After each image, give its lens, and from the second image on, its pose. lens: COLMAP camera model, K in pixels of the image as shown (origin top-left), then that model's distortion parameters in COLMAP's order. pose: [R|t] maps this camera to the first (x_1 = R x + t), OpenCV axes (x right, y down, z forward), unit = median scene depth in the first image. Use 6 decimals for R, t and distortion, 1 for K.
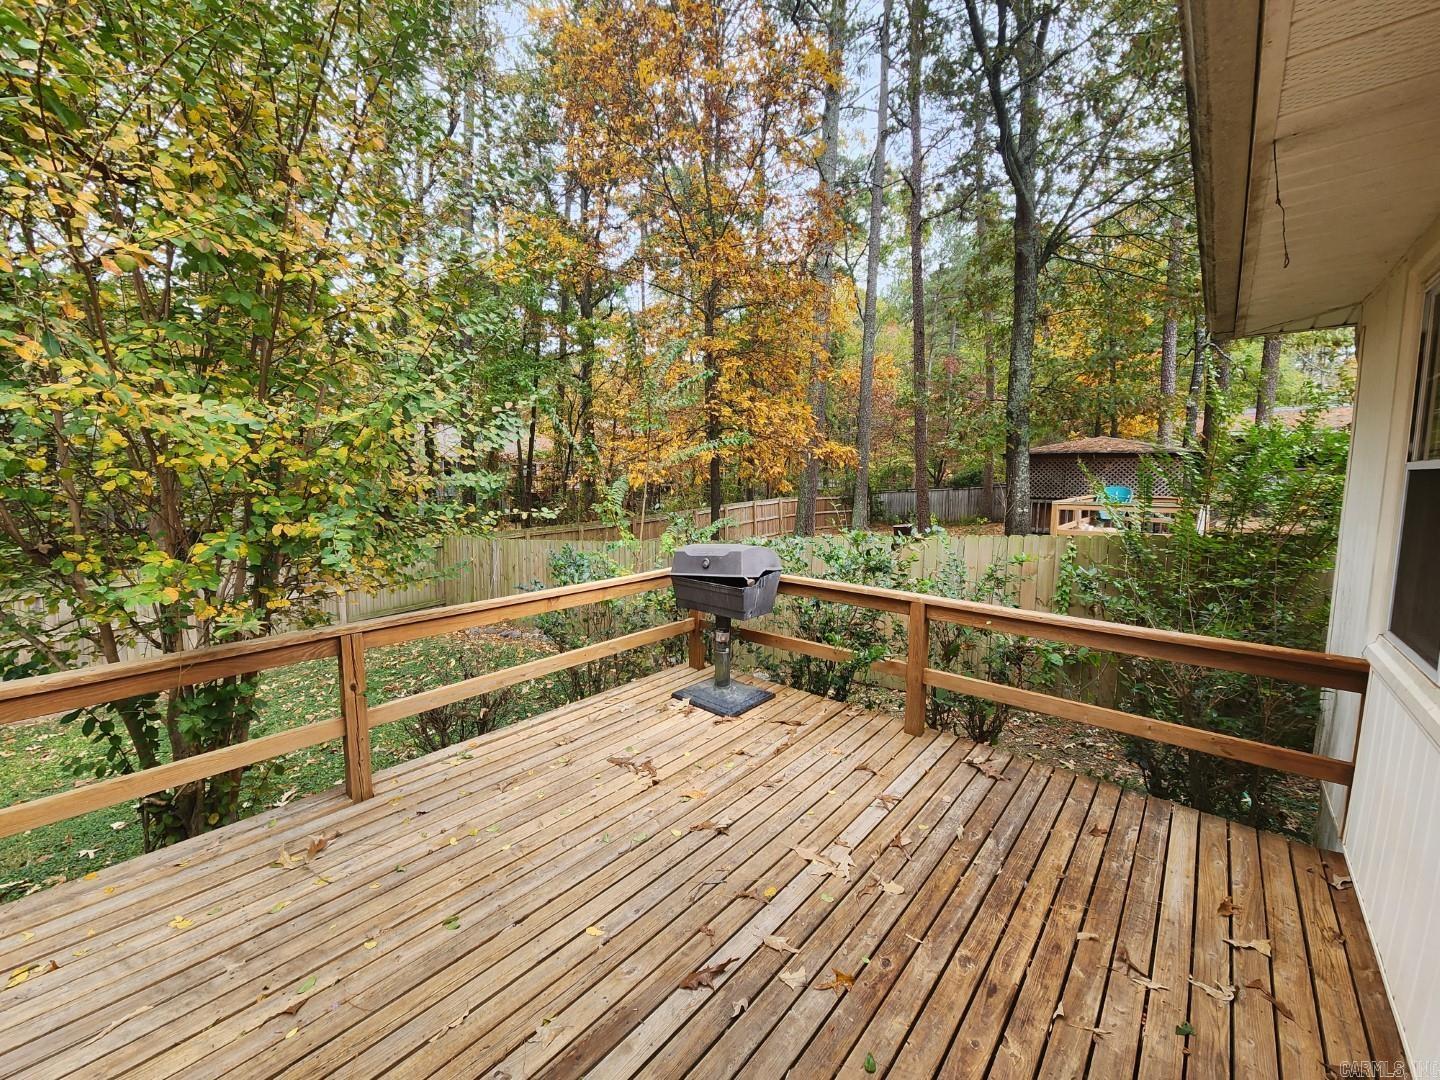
lens RADIAL K [[586.9, 0, 706.0], [0, 586.9, 536.4], [0, 0, 1]] dist [-0.000011, -0.001819]
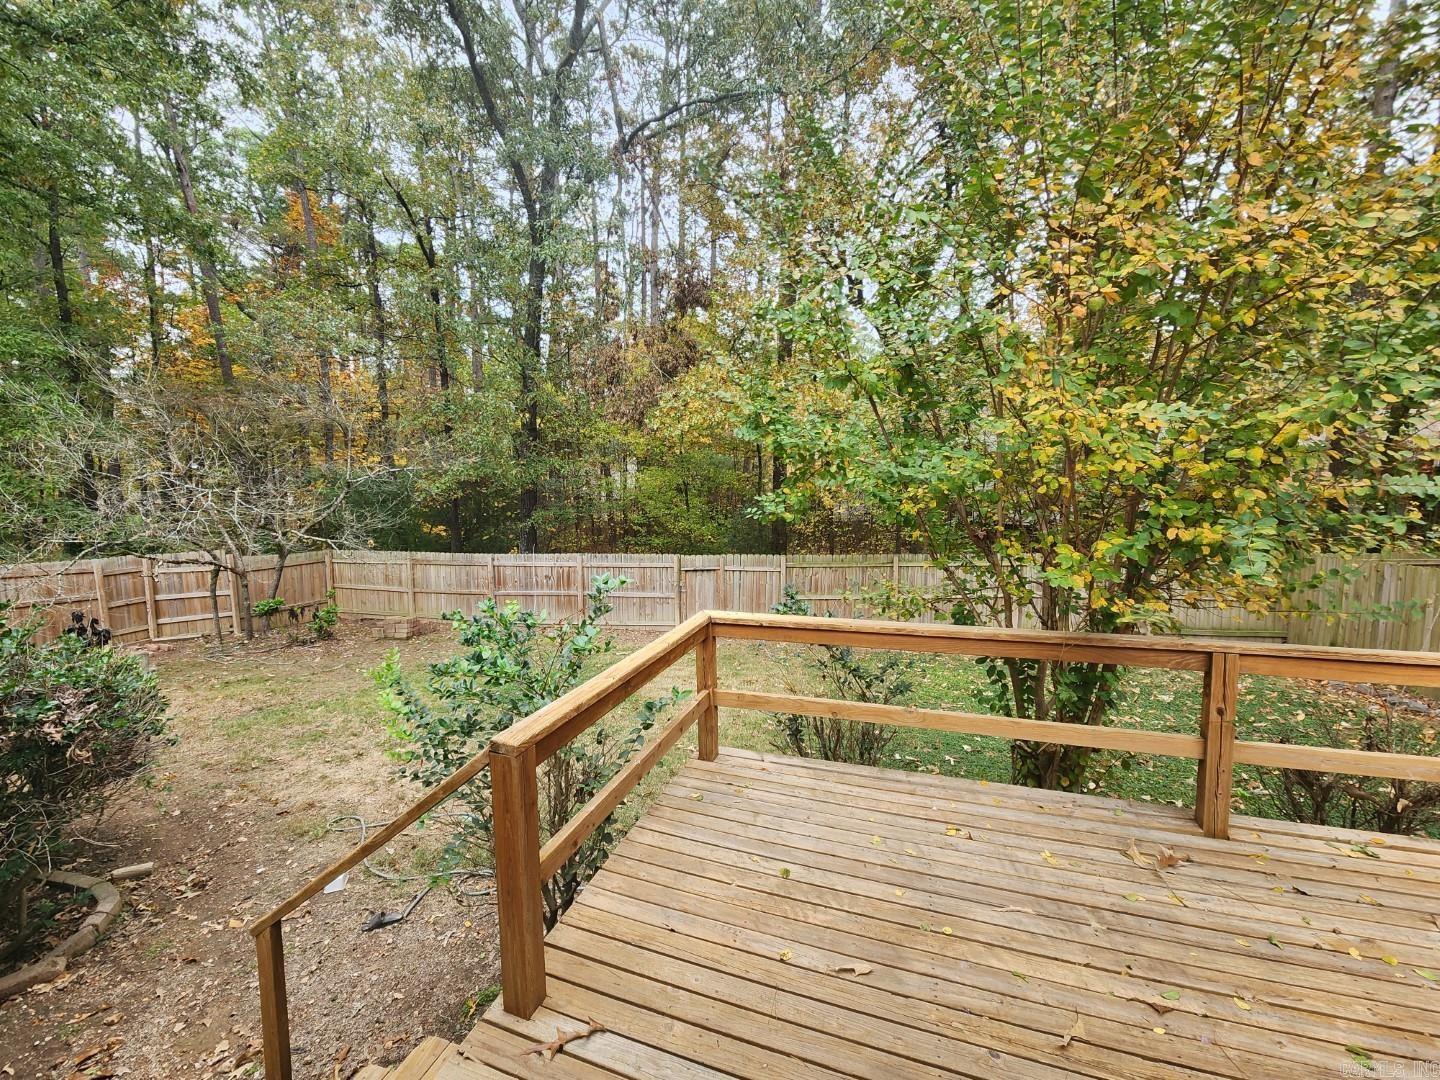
lens RADIAL K [[585.0, 0, 708.9], [0, 585.0, 538.8], [0, 0, 1]] dist [0.000823, -0.005109]
pose [[0.369392, 0.080399, -0.925789, -0.088751], [-0.079476, 0.995333, 0.054727, 0.005337], [0.925869, 0.053362, 0.374058, -0.095142]]
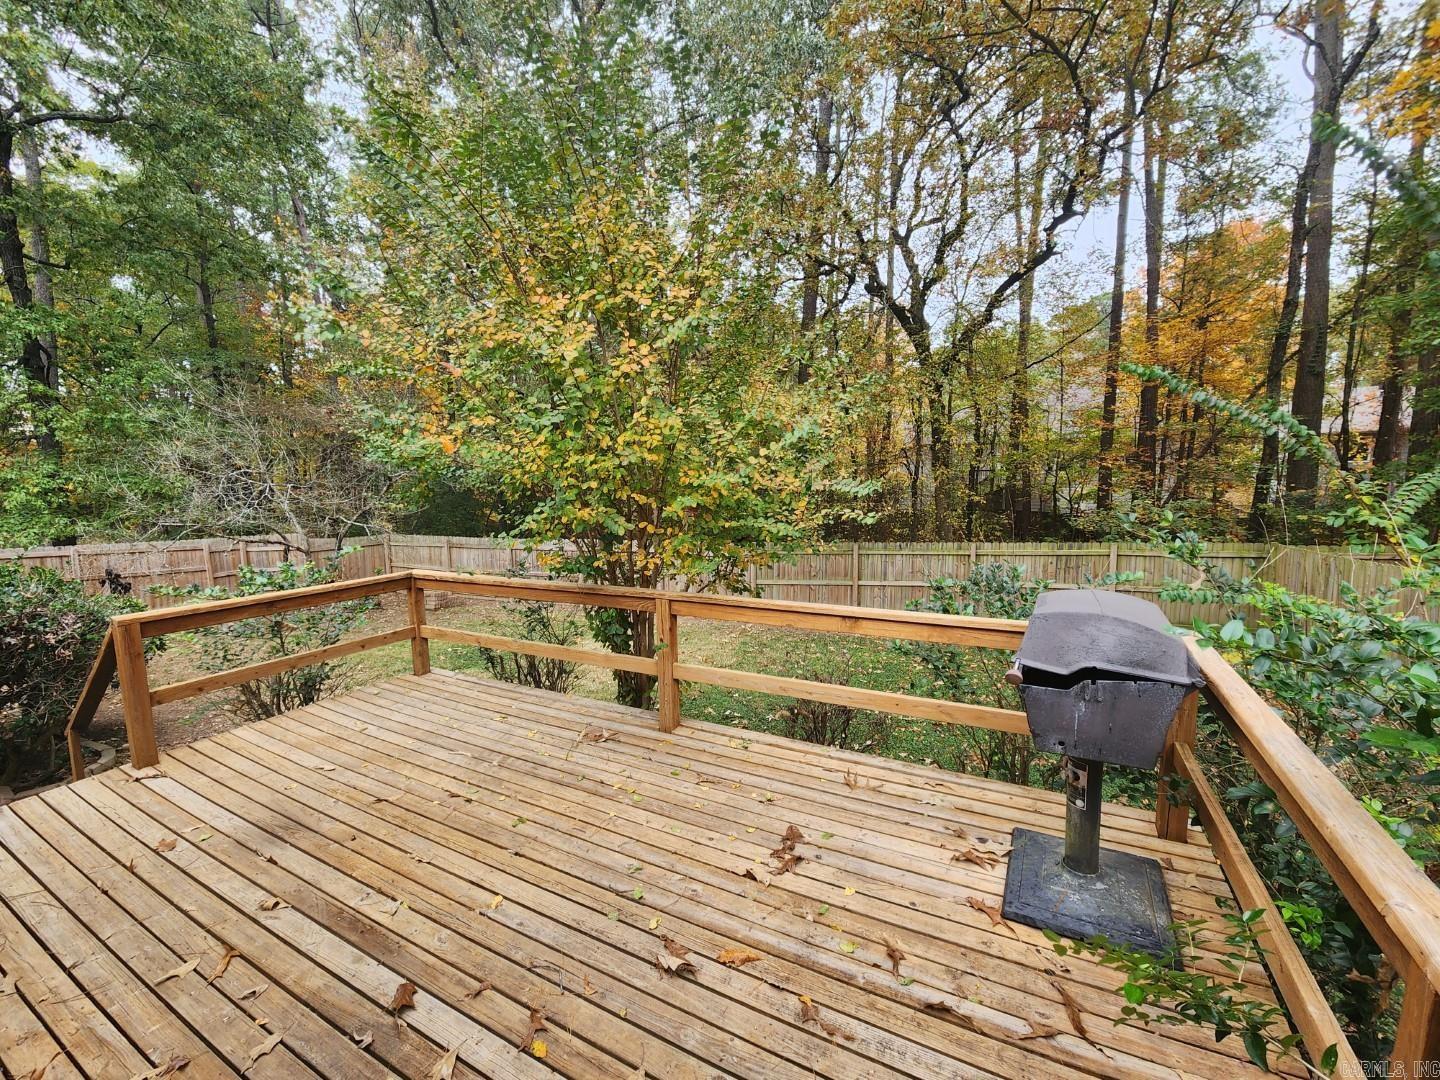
lens RADIAL K [[586.9, 0, 706.0], [0, 586.9, 536.4], [0, 0, 1]] dist [-0.000011, -0.001819]
pose [[0.212637, 0.093576, -0.972640, 0.705622], [-0.076382, 0.993950, 0.078927, -0.084941], [0.974141, 0.057509, 0.218498, 0.889017]]
